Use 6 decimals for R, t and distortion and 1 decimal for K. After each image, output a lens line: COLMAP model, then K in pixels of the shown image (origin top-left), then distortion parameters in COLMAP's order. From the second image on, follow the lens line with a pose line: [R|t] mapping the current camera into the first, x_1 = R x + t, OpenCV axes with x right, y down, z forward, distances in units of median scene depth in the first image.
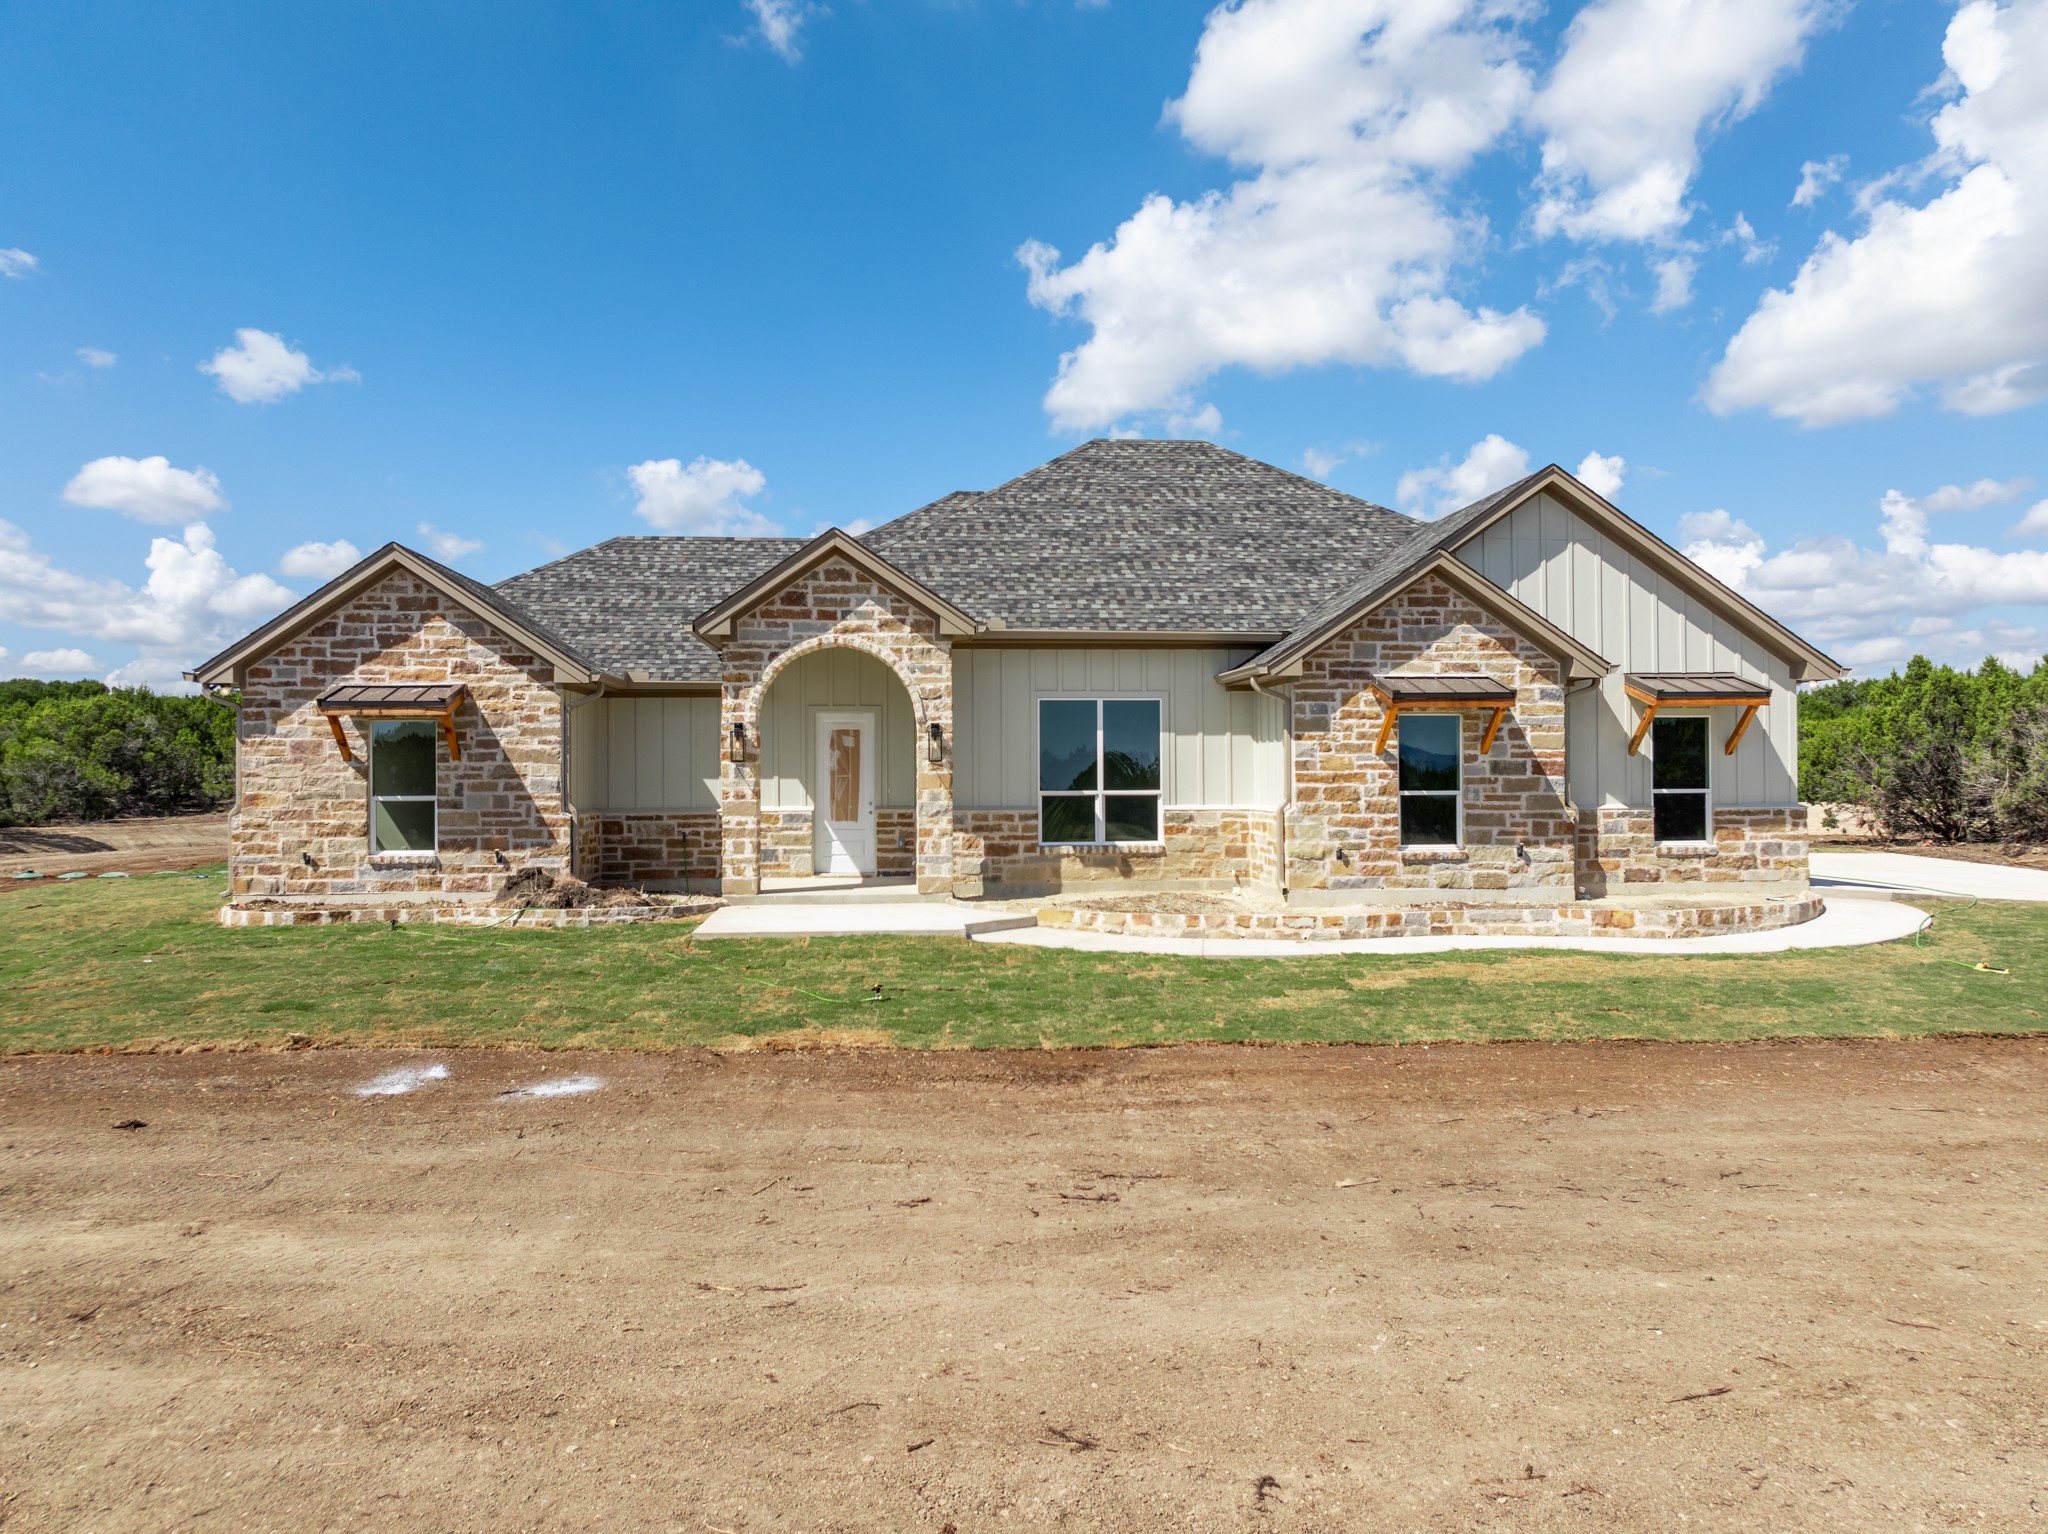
lens RADIAL K [[1443.5, 0, 987.6], [0, 1443.5, 768.5], [0, 0, 1]] dist [-0.016199, -0.000266]
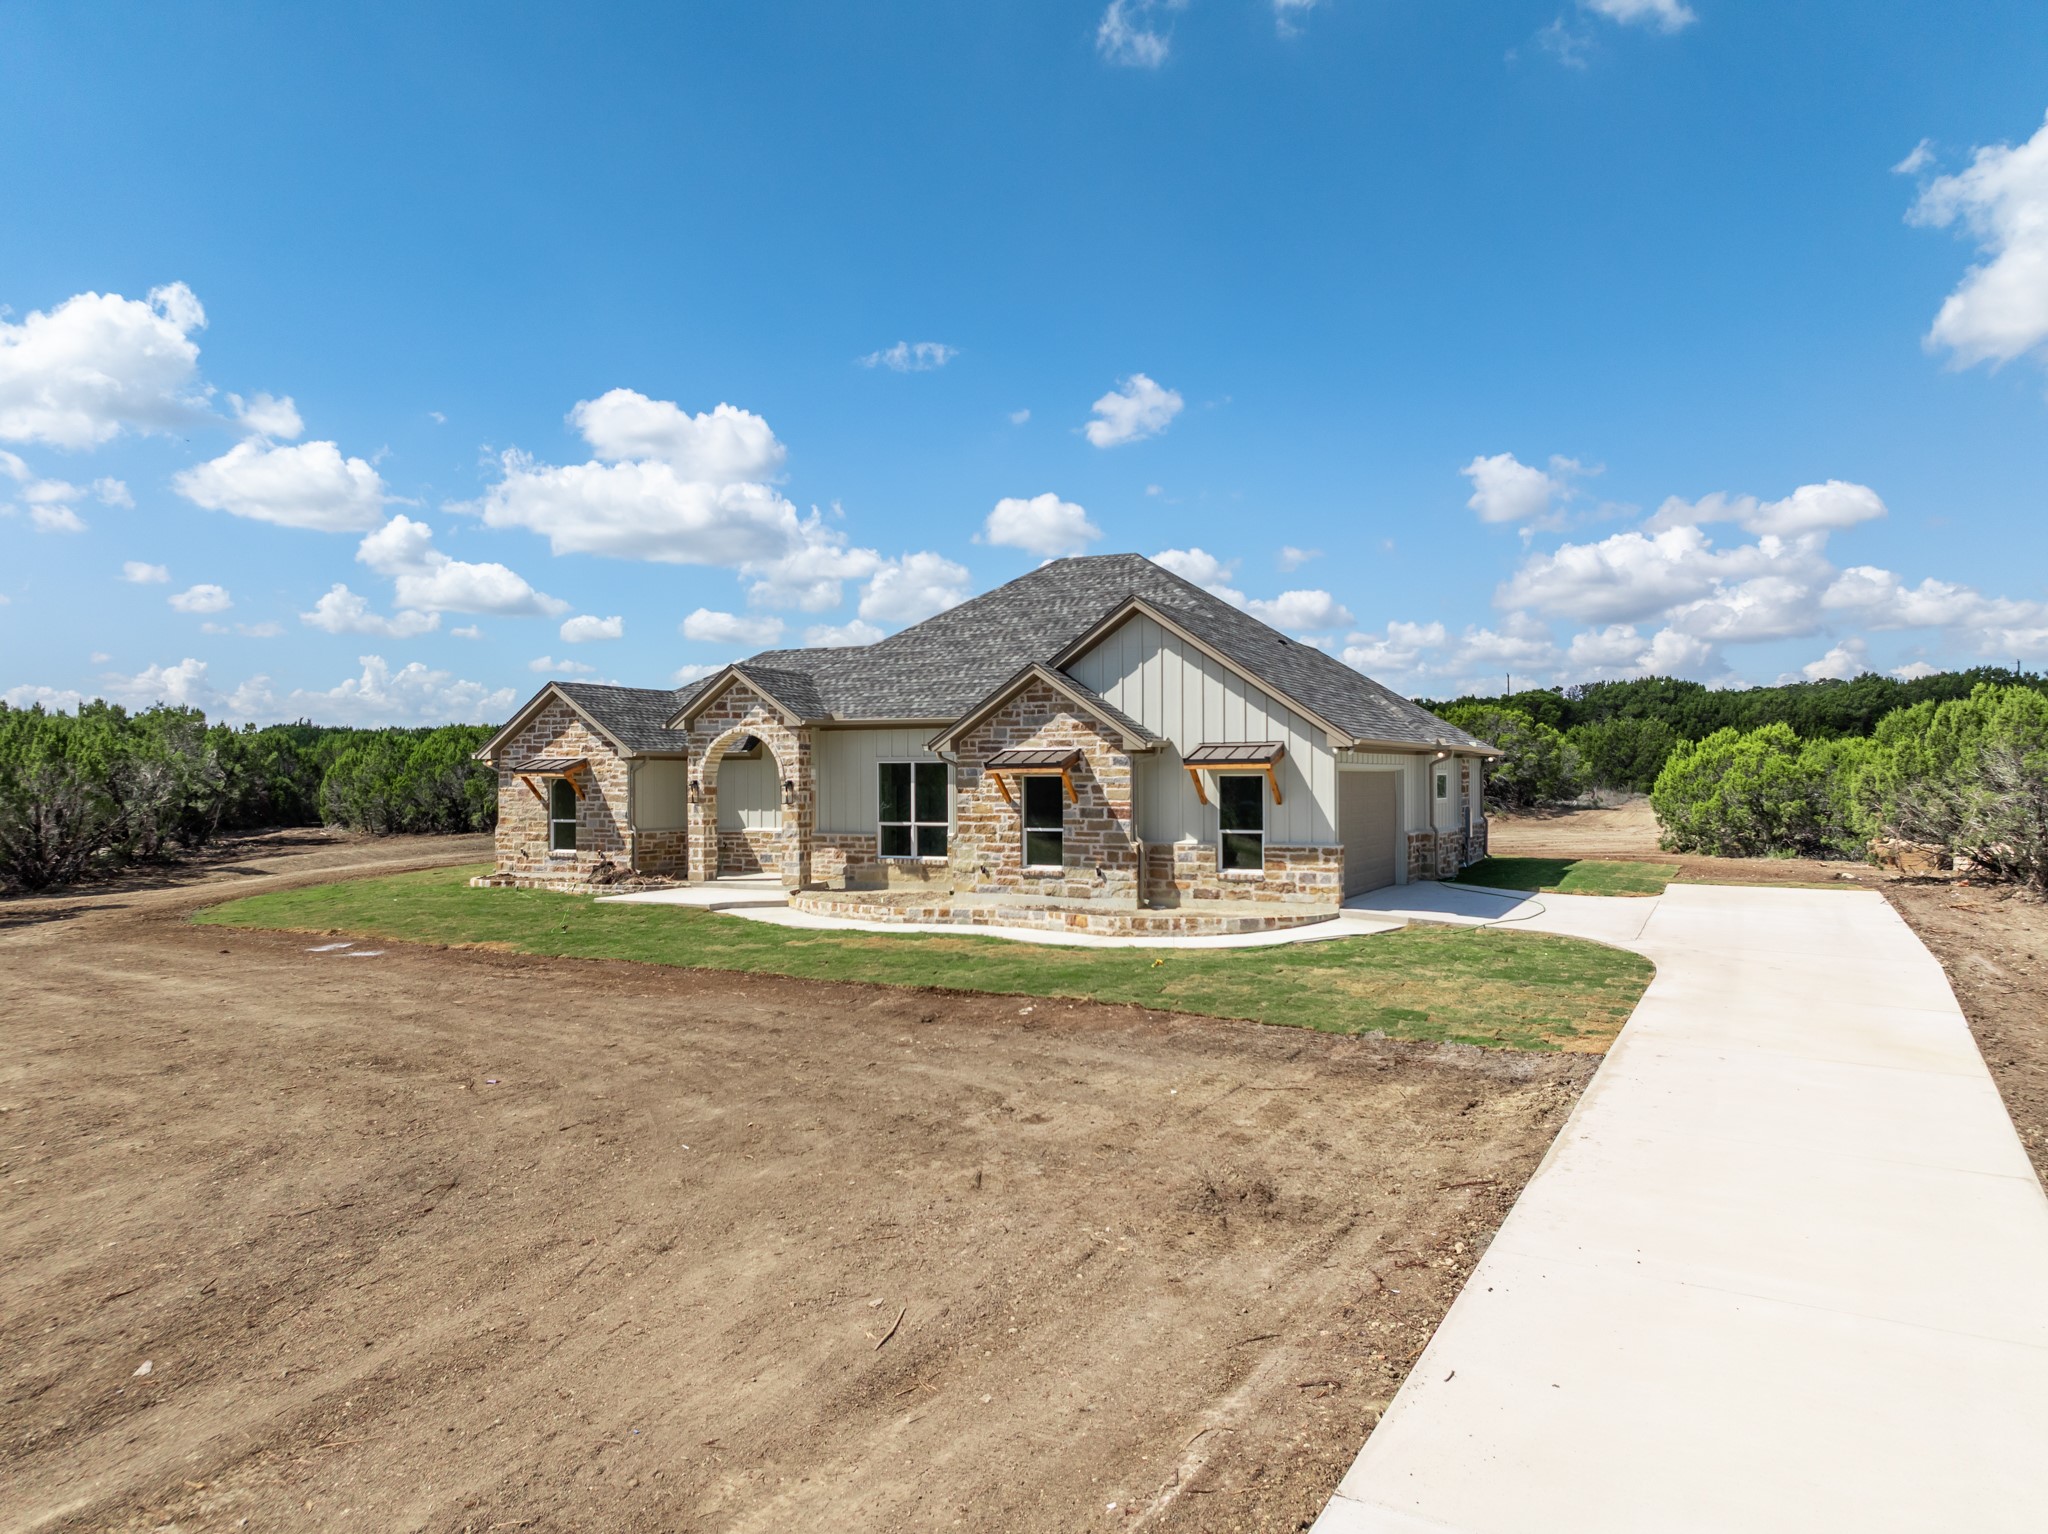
lens RADIAL K [[1443.5, 0, 987.6], [0, 1443.5, 768.5], [0, 0, 1]] dist [-0.016199, -0.000266]
pose [[0.845964, -0.001905, -0.533237, 1.023015], [0.002674, 0.999996, 0.000669, -0.045348], [0.533234, -0.001992, 0.845965, -0.254863]]
